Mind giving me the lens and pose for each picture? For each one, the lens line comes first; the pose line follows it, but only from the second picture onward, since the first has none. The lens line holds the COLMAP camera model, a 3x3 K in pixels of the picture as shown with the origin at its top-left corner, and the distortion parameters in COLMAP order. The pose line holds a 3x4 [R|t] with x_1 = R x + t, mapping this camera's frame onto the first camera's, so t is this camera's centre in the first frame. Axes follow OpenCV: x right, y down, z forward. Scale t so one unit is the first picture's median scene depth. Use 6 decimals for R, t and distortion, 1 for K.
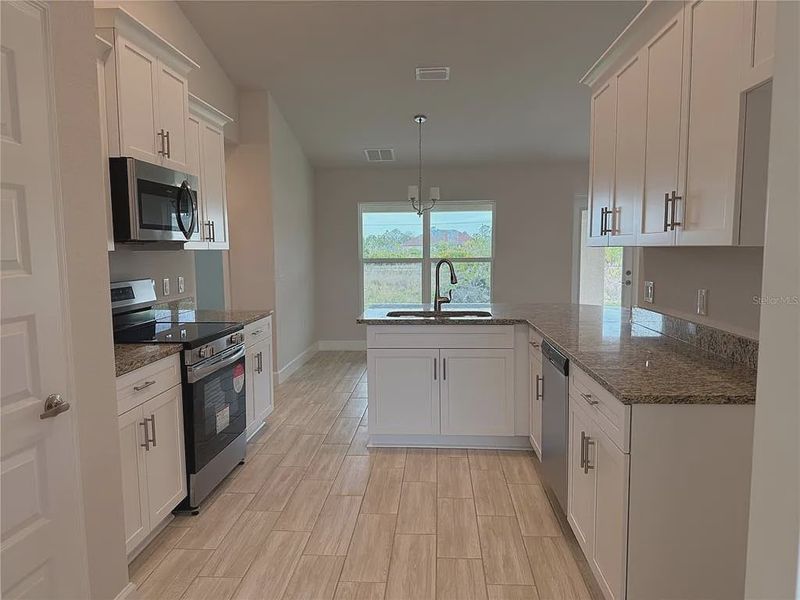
lens RADIAL K [[553.6, 0, 400.0], [0, 553.6, 300.0], [0, 0, 1]] dist [-0.002563, -0.000612]
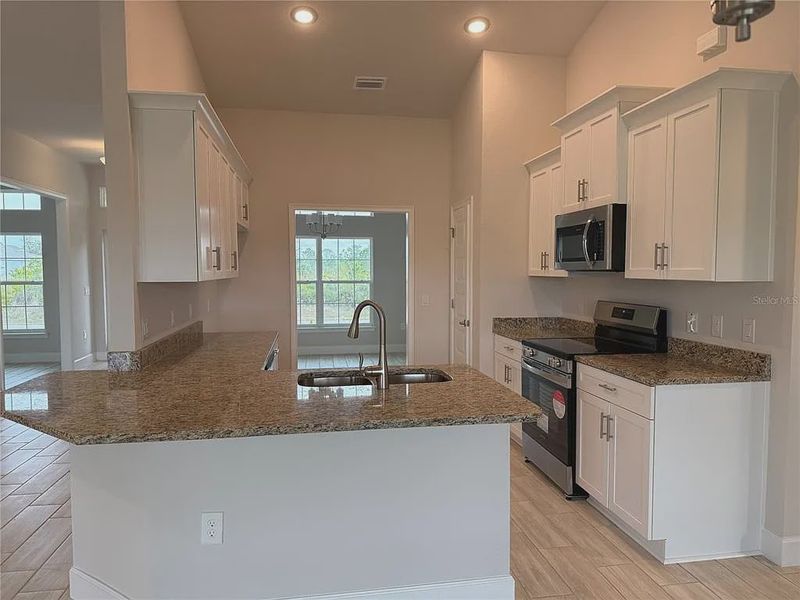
lens RADIAL K [[553.6, 0, 400.0], [0, 553.6, 300.0], [0, 0, 1]] dist [-0.002563, -0.000612]
pose [[-0.974891, 0.016296, -0.222088, 0.188928], [-0.016783, 0.989106, 0.146246, -0.166388], [0.222051, 0.146301, -0.963997, 1.606444]]
